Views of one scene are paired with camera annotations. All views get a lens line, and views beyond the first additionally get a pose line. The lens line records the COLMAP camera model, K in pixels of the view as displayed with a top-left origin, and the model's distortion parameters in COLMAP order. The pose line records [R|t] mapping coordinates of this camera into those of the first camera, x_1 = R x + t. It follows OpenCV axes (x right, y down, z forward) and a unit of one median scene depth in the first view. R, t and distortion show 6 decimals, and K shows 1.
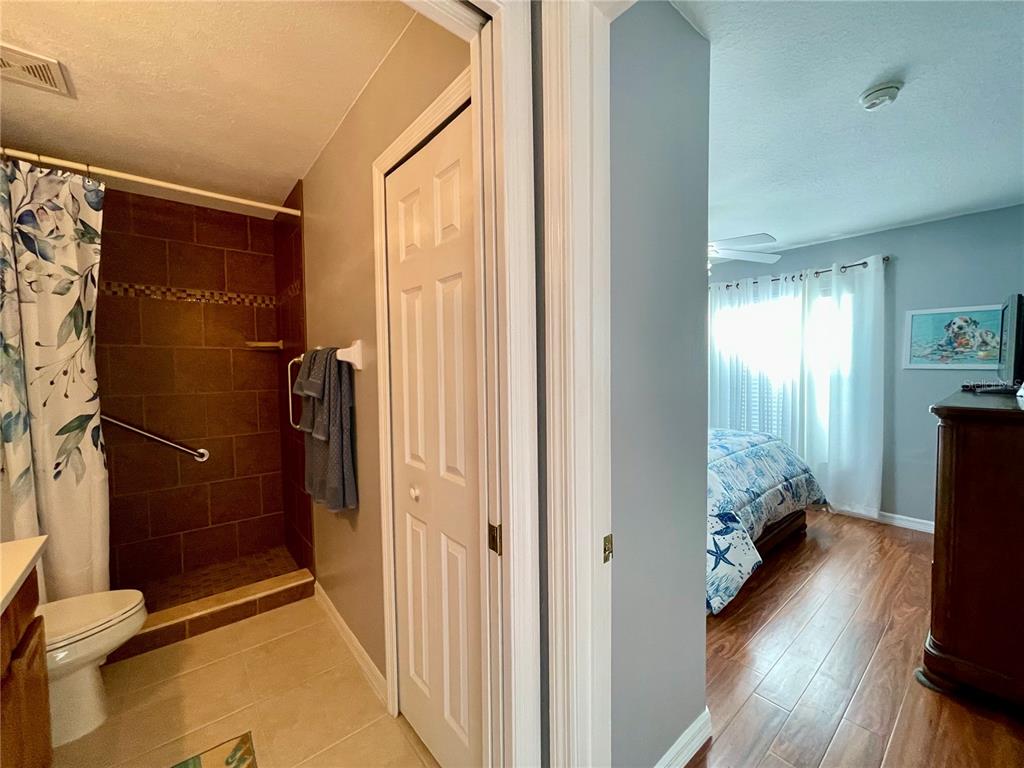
lens RADIAL K [[414.4, 0, 514.0], [0, 414.4, 384.7], [0, 0, 1]] dist [-0.000739, 0.000367]
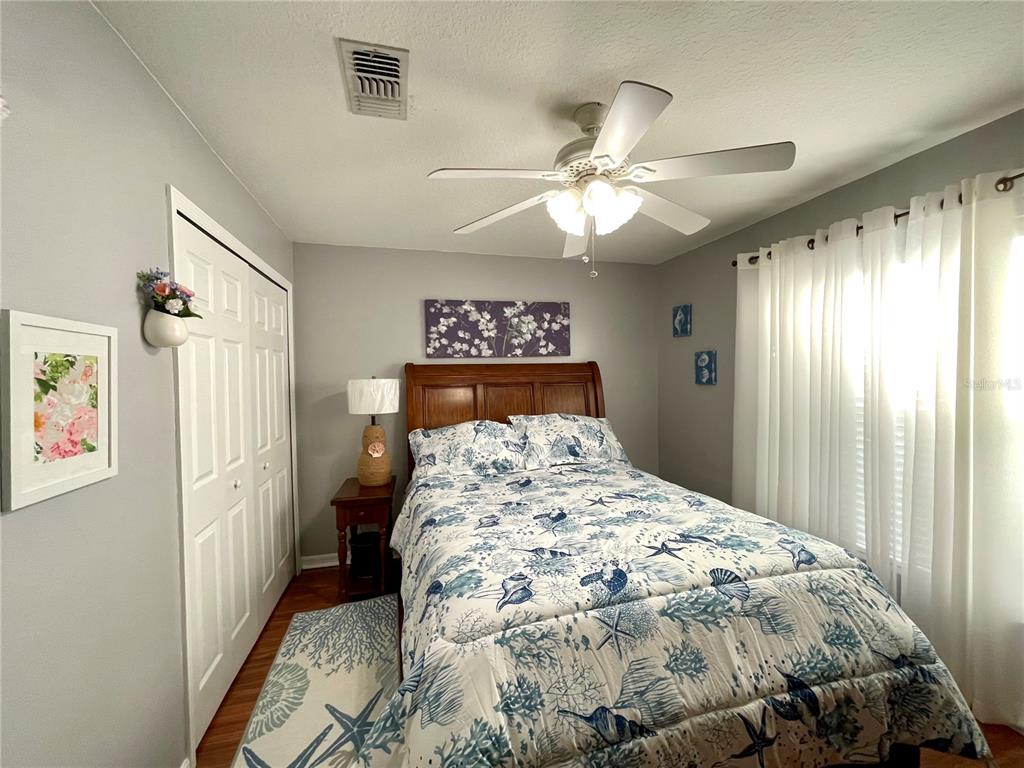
lens RADIAL K [[414.4, 0, 514.0], [0, 414.4, 384.7], [0, 0, 1]] dist [-0.000739, 0.000367]
pose [[0.908712, 0.011989, -0.417252, 0.522810], [-0.014990, 0.999880, -0.003916, -0.058112], [0.417155, 0.009813, 0.908782, 0.465006]]
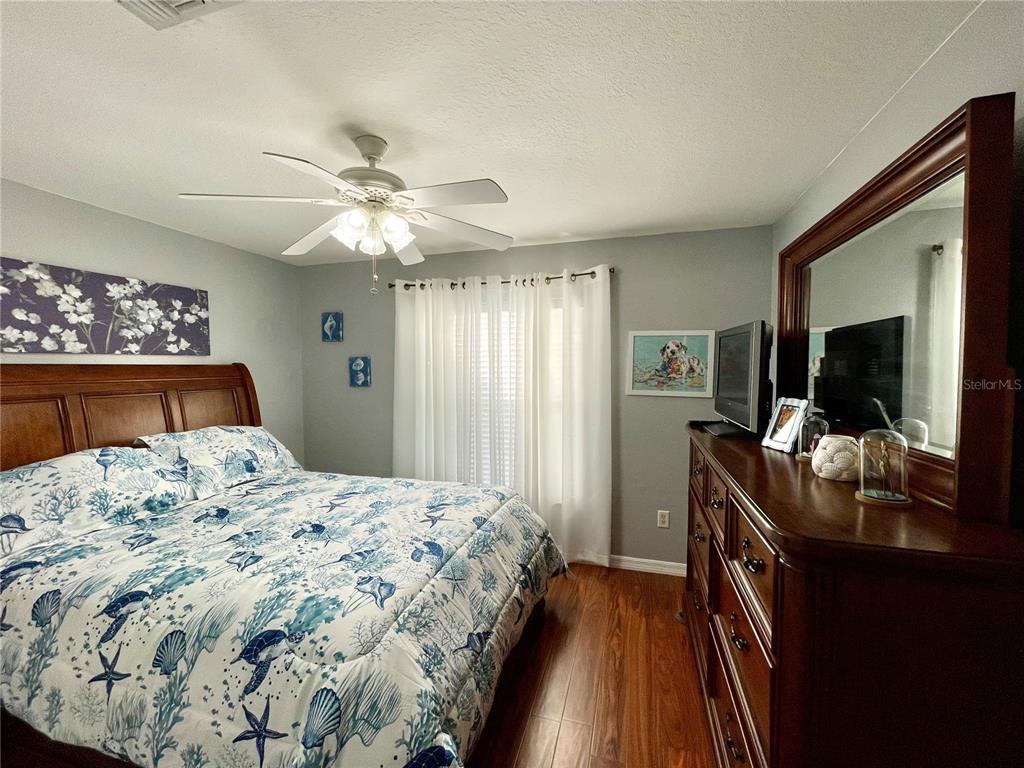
lens RADIAL K [[414.4, 0, 514.0], [0, 414.4, 384.7], [0, 0, 1]] dist [-0.000739, 0.000367]
pose [[0.835325, -0.012408, 0.549616, 0.249908], [0.015535, 0.999879, -0.001038, -0.066794], [-0.549537, 0.009406, 0.835417, 0.400107]]
